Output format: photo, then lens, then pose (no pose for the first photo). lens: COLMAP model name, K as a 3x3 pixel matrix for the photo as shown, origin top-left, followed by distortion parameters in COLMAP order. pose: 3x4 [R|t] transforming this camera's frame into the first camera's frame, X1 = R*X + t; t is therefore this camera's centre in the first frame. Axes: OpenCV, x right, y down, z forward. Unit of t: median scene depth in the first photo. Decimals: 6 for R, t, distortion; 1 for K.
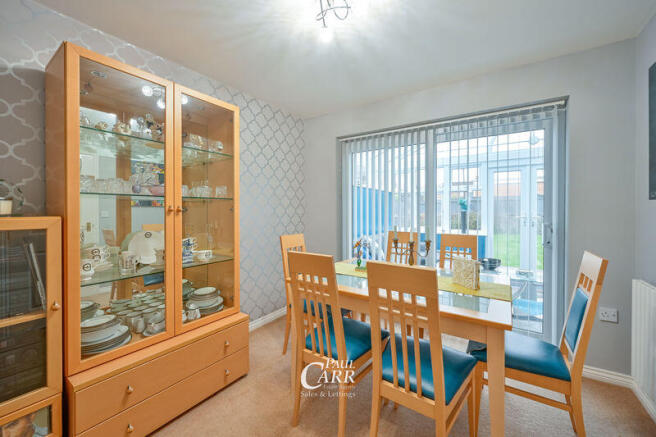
lens RADIAL K [[265.0, 0, 327.8], [0, 265.0, 212.0], [0, 0, 1]] dist [0.000024, -0.000103]
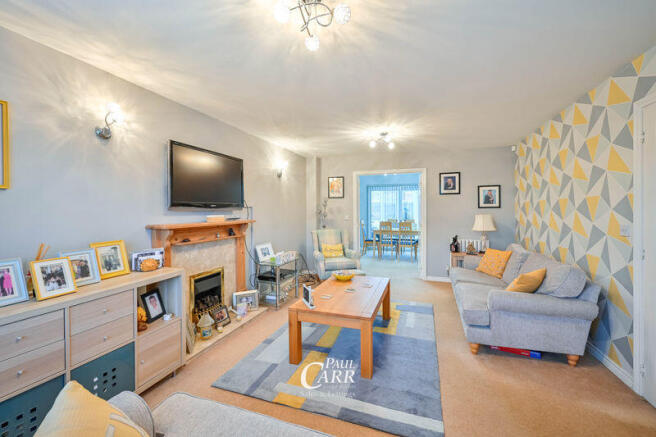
lens RADIAL K [[267.8, 0, 327.5], [0, 267.8, 218.6], [0, 0, 1]] dist [-0.000583, -0.000142]
pose [[0.971543, -0.008524, 0.236712, -1.549155], [0.005424, 0.999891, 0.013746, 0.025646], [-0.236803, -0.012071, 0.971483, -2.420974]]
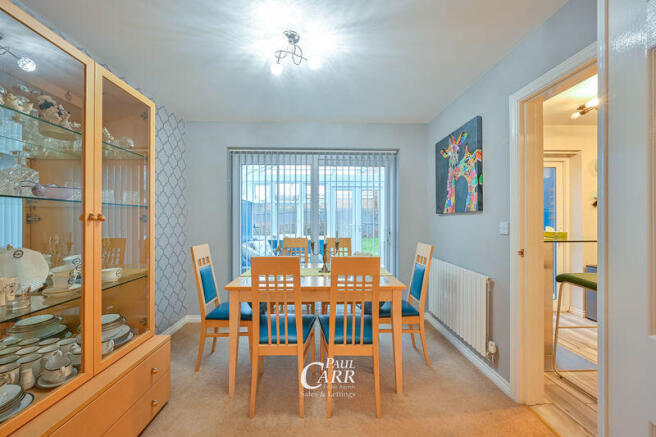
lens RADIAL K [[267.8, 0, 327.5], [0, 267.8, 218.6], [0, 0, 1]] dist [-0.000583, -0.000142]
pose [[0.809628, 0.003034, 0.586935, -0.392816], [0.004498, 0.999925, -0.011374, 0.003228], [-0.586926, 0.011849, 0.809554, -0.059413]]
